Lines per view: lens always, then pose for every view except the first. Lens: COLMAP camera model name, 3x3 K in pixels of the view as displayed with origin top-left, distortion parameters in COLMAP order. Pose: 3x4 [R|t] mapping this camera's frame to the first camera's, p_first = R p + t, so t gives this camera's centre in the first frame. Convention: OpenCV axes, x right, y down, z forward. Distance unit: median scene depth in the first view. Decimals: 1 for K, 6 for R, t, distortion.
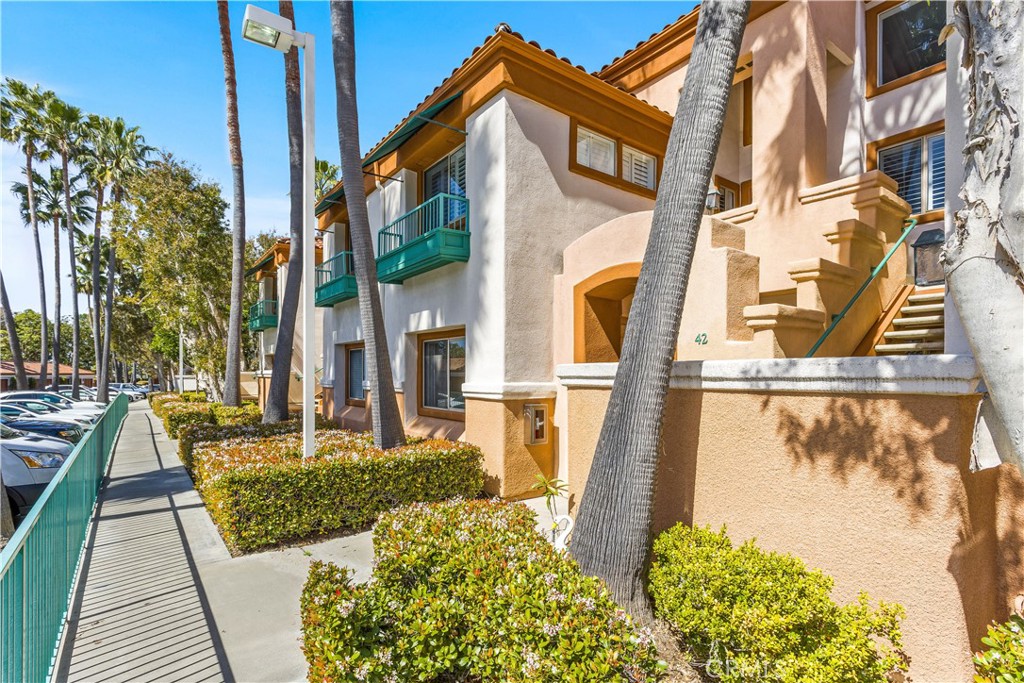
lens RADIAL K [[501.2, 0, 511.8], [0, 501.2, 375.0], [0, 0, 1]] dist [0.001308, 0.000298]
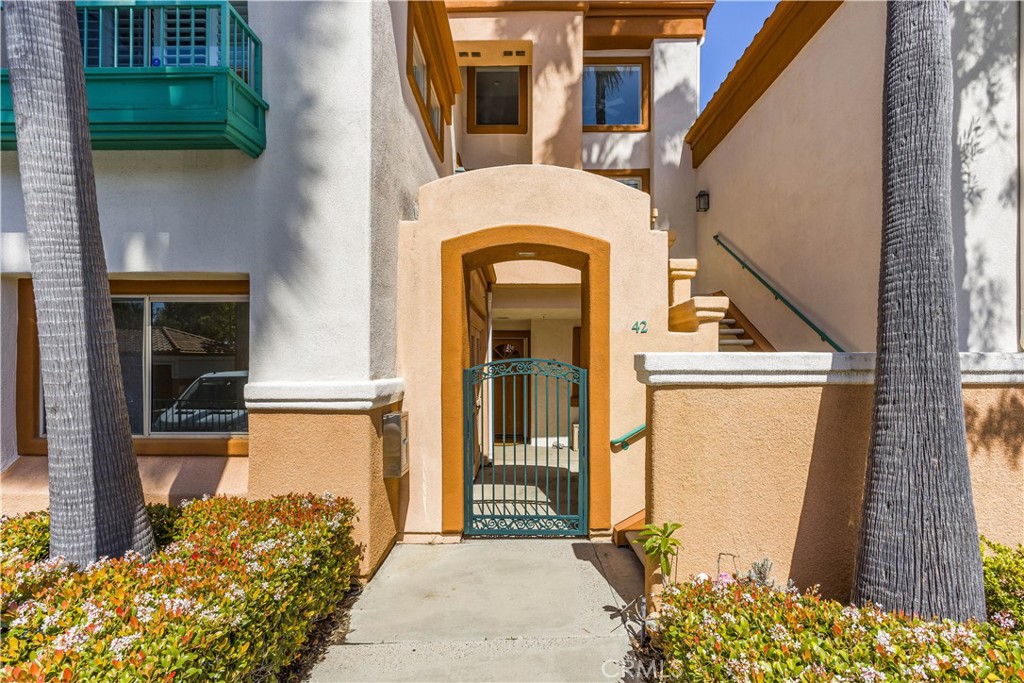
lens RADIAL K [[492.6, 0, 513.1], [0, 492.6, 363.0], [0, 0, 1]] dist [0.000560, -0.000046]
pose [[0.612652, 0.001020, 0.790352, -0.363982], [0.000818, 0.999998, -0.001924, -0.004221], [-0.790352, 0.001825, 0.612650, 0.495072]]
